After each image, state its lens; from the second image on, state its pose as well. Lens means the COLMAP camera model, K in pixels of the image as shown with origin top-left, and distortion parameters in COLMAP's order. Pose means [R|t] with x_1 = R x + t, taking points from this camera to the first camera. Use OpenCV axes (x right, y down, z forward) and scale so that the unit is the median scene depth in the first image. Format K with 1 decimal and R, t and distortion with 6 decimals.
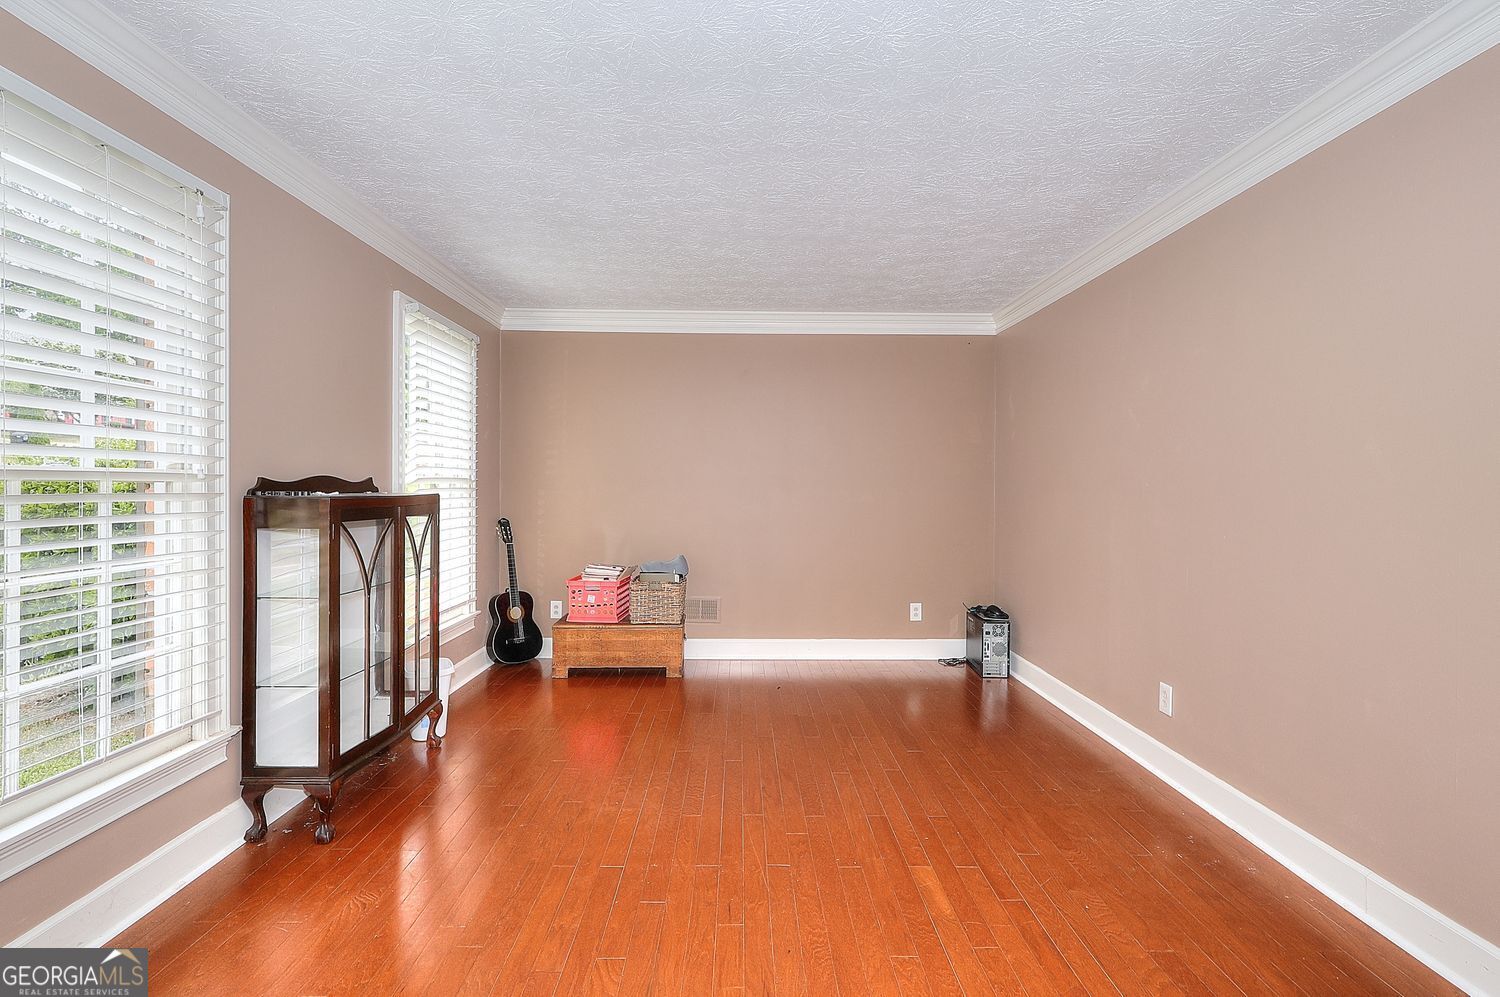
lens RADIAL K [[692.1, 0, 750.3], [0, 692.1, 494.9], [0, 0, 1]] dist [-0.001140, 0.000277]
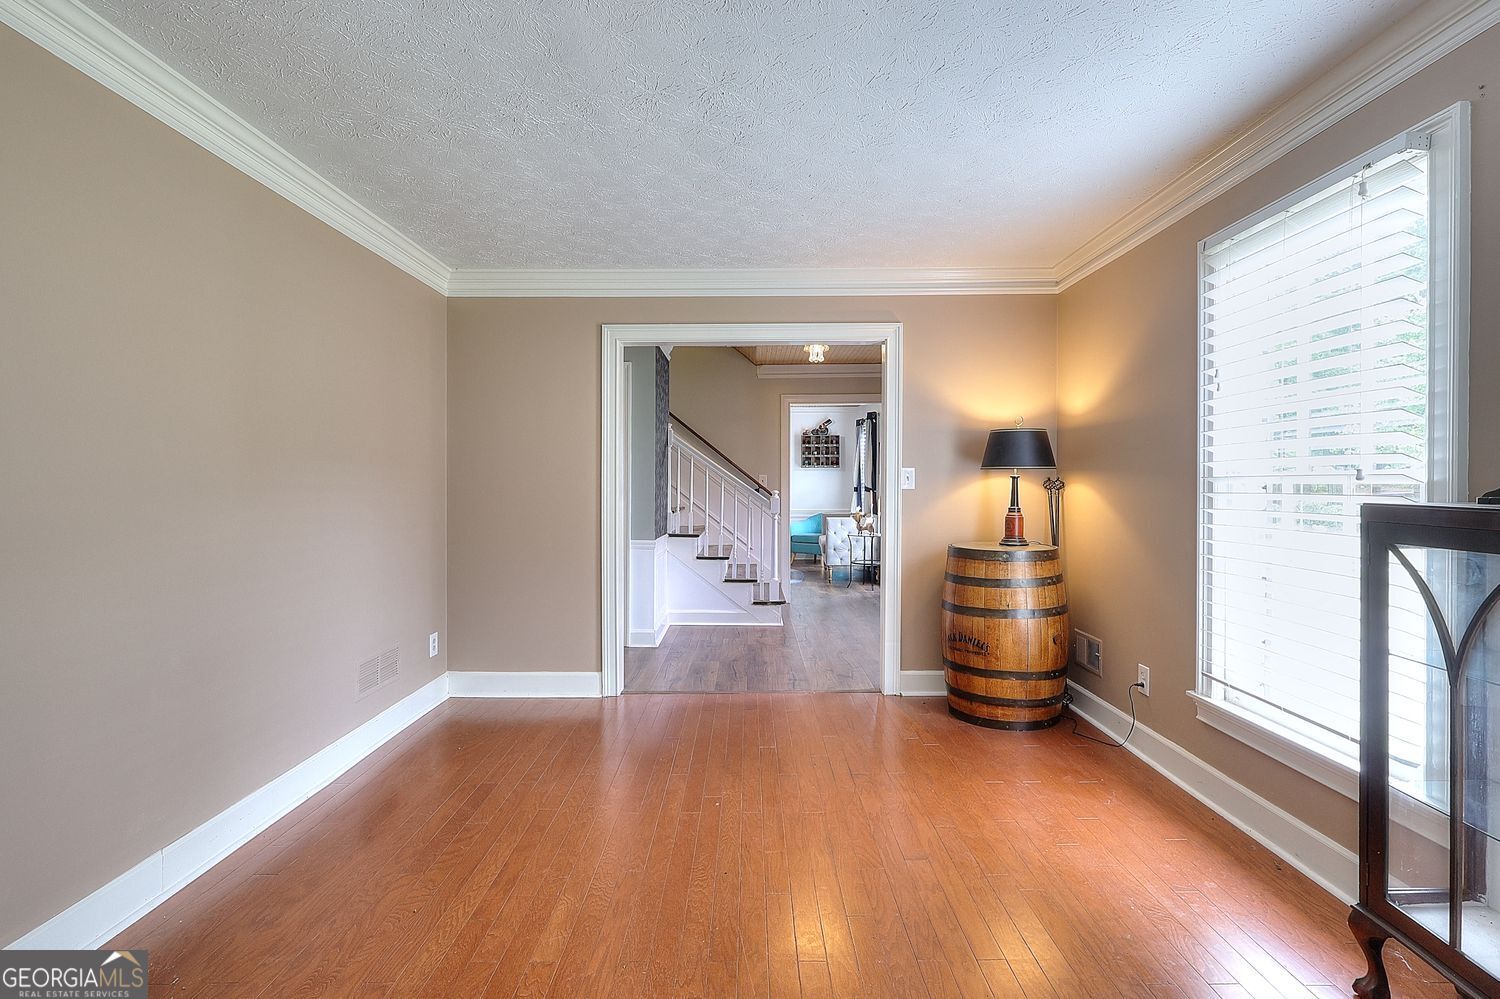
lens RADIAL K [[692.1, 0, 748.8], [0, 692.1, 495.7], [0, 0, 1]] dist [-0.001140, 0.000277]
pose [[-0.999910, -0.011920, 0.006097, 0.019516], [-0.011859, 0.999880, 0.009935, 0.003205], [-0.006215, 0.009861, -0.999932, 1.956055]]
